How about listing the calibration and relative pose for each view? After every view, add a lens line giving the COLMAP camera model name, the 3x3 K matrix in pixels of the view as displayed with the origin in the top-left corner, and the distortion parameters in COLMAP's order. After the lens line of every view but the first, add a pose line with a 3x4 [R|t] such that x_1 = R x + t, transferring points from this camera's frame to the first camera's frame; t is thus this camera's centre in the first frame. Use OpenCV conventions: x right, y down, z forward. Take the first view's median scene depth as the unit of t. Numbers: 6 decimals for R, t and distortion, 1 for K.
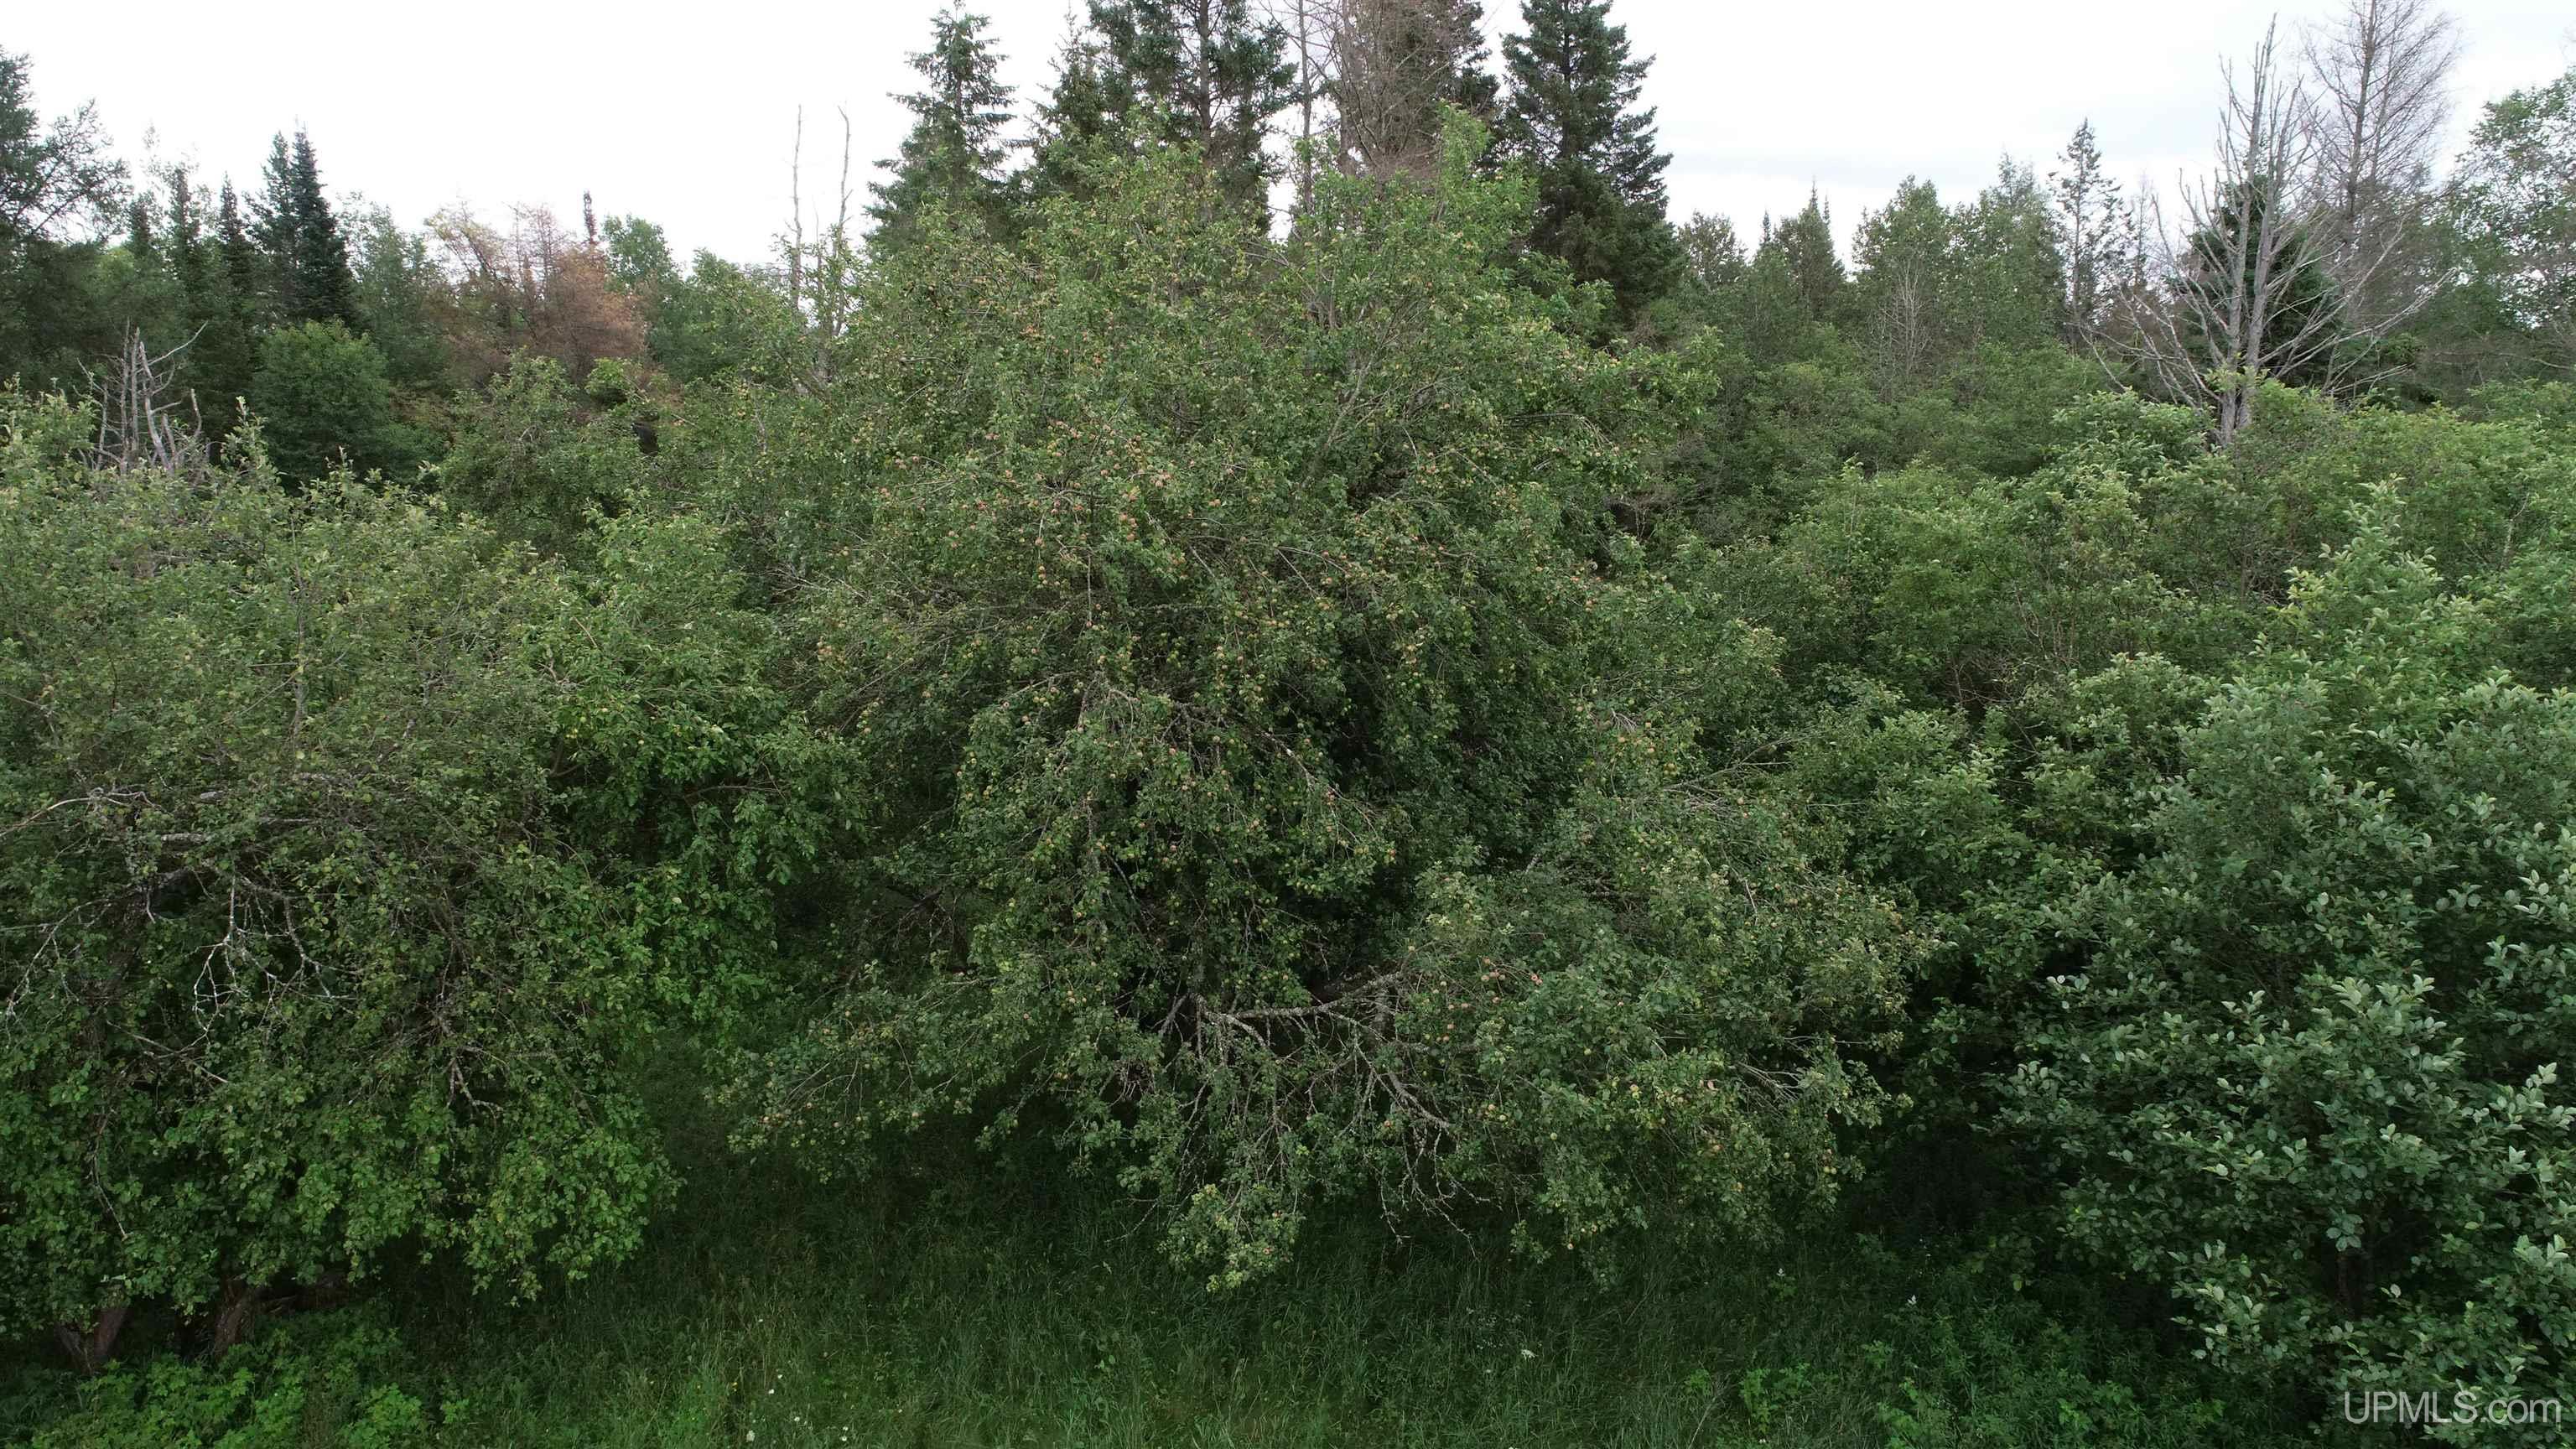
lens RADIAL K [[1708.6, 0, 1281.7], [0, 1708.6, 739.9], [0, 0, 1]] dist [-0.004887, -0.001343]
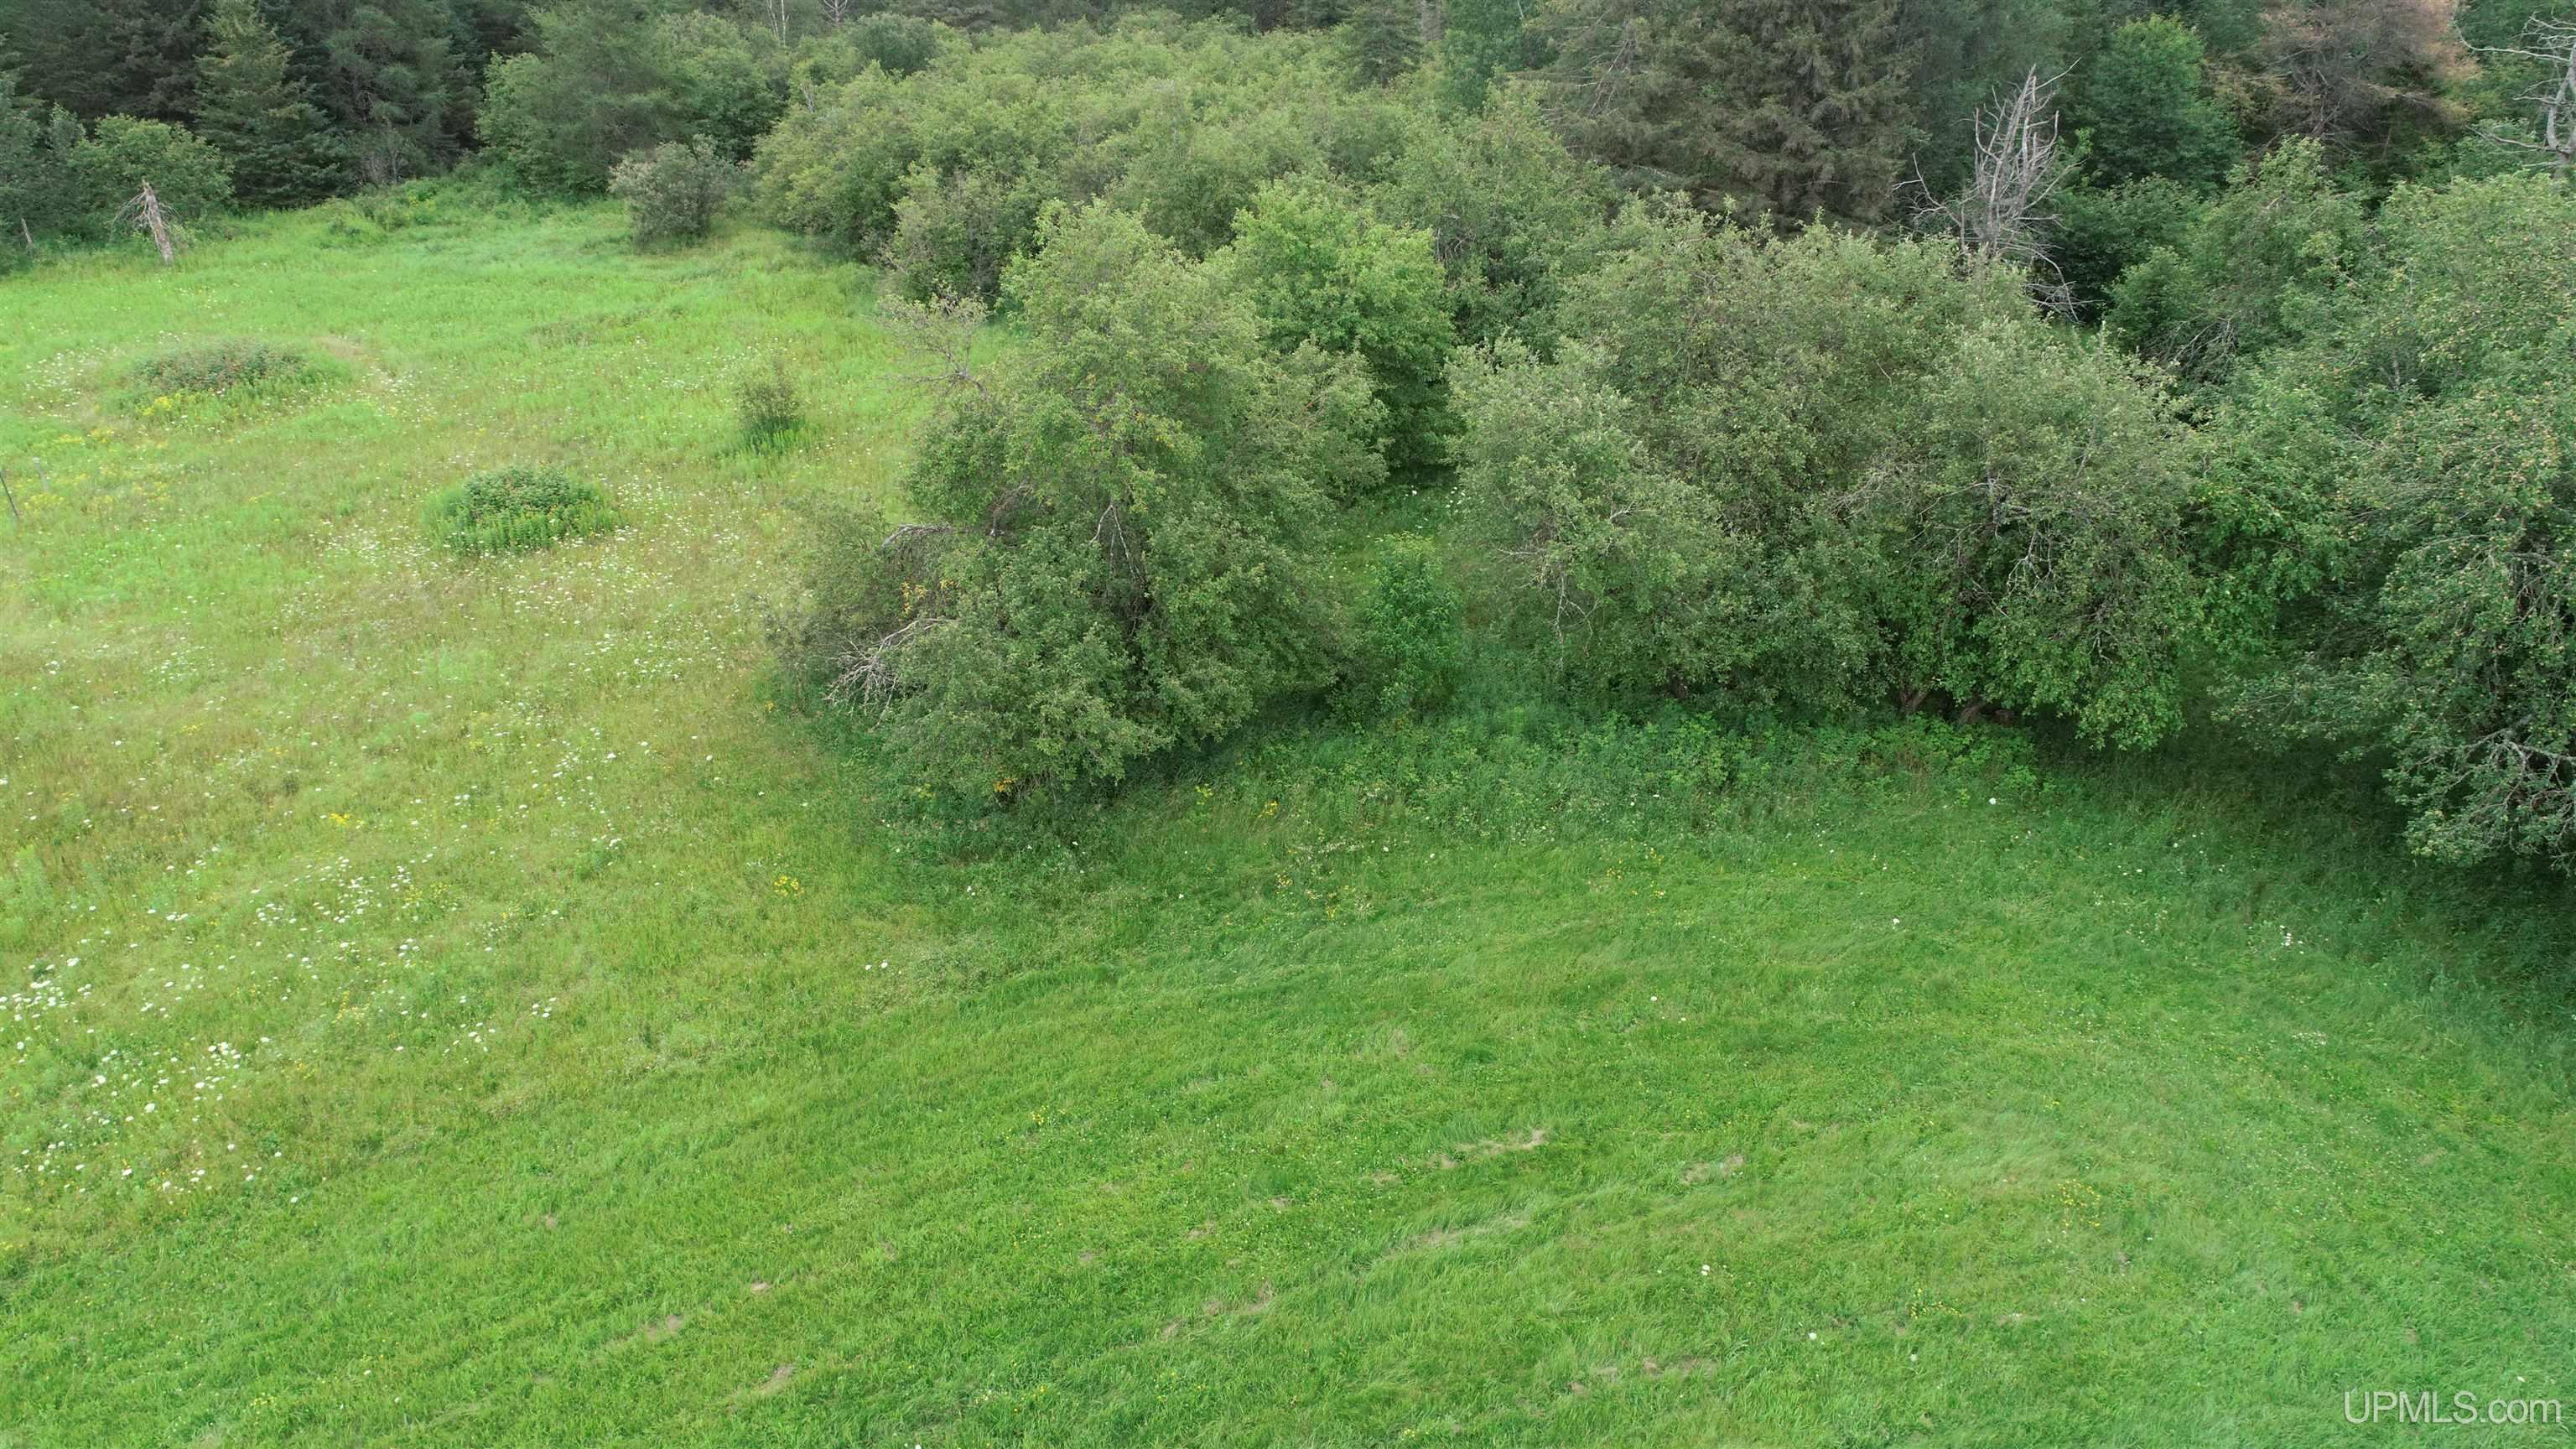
lens RADIAL K [[1708.6, 0, 1291.7], [0, 1708.6, 737.4], [0, 0, 1]] dist [-0.004887, -0.001343]
pose [[0.599896, 0.353601, -0.717698, 0.488350], [-0.150105, 0.930848, 0.333151, -0.252204], [0.785871, -0.092127, 0.611490, -1.113973]]
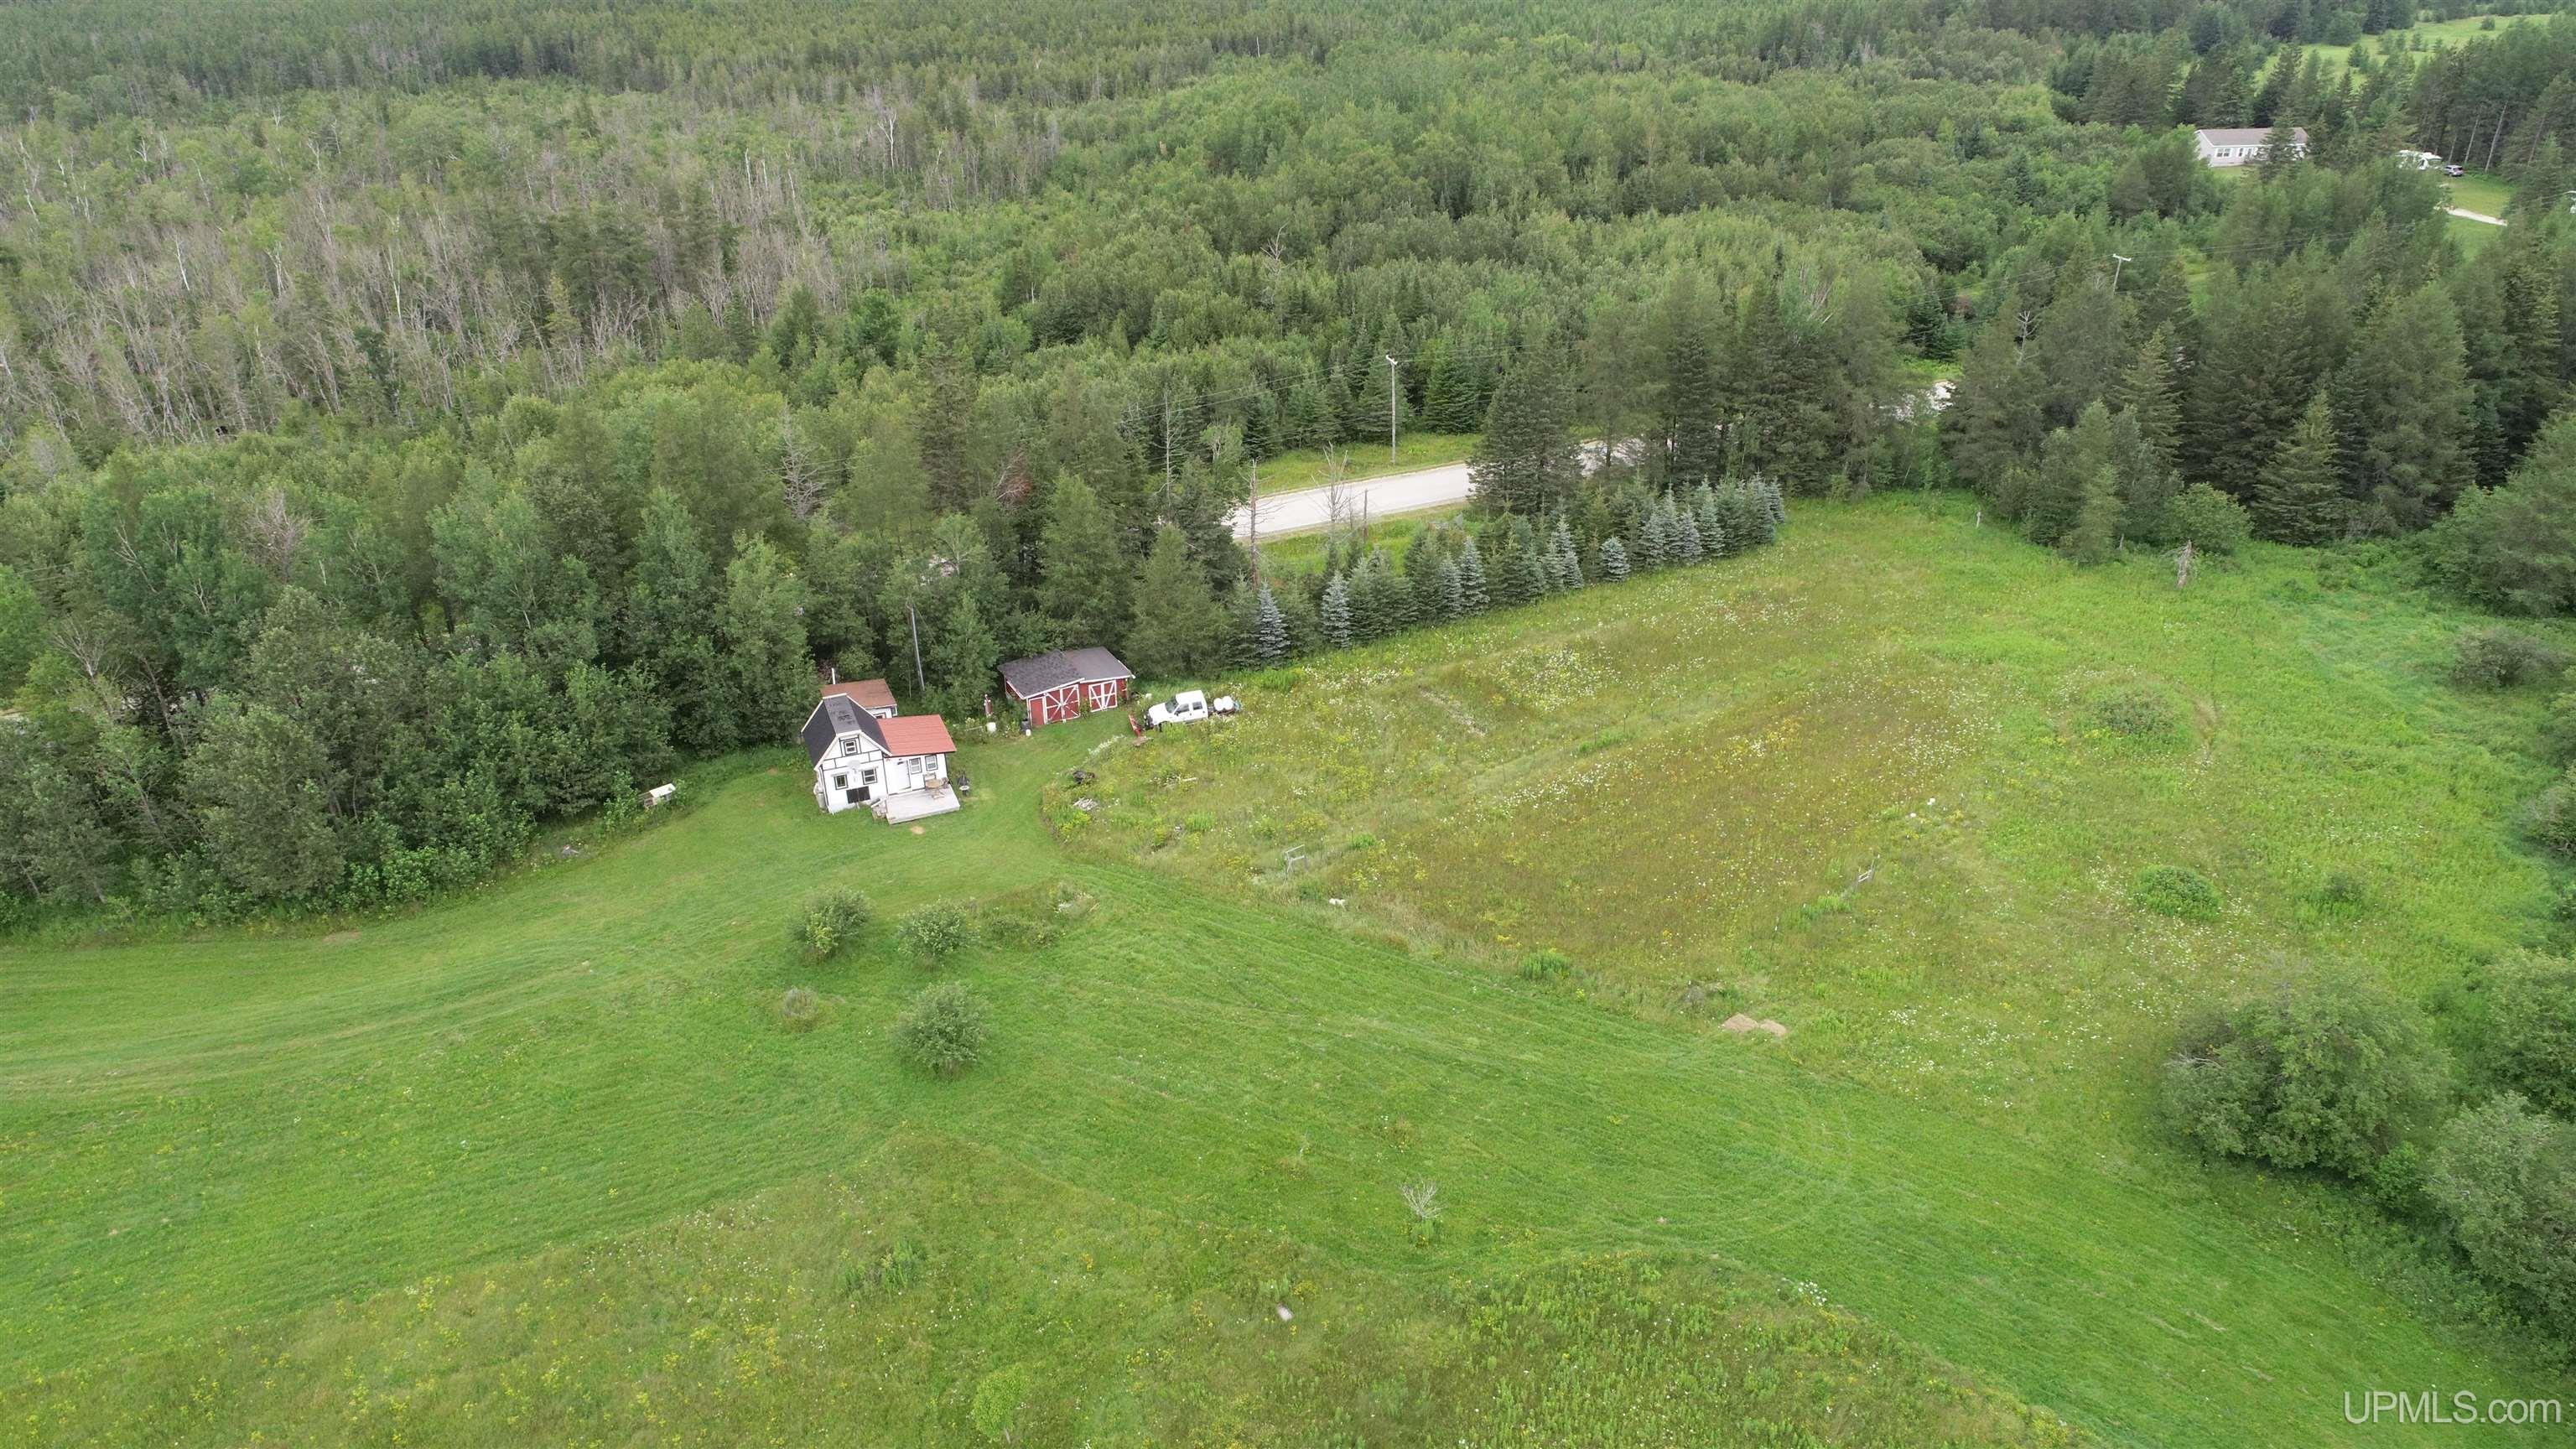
lens RADIAL K [[1708.6, 0, 1289.9], [0, 1708.6, 727.6], [0, 0, 1]] dist [-0.004887, -0.001343]
pose [[-0.470549, 0.420135, -0.775932, 2.622355], [-0.145660, 0.830319, 0.537917, -2.000569], [0.870268, 0.366139, -0.329509, -1.263640]]
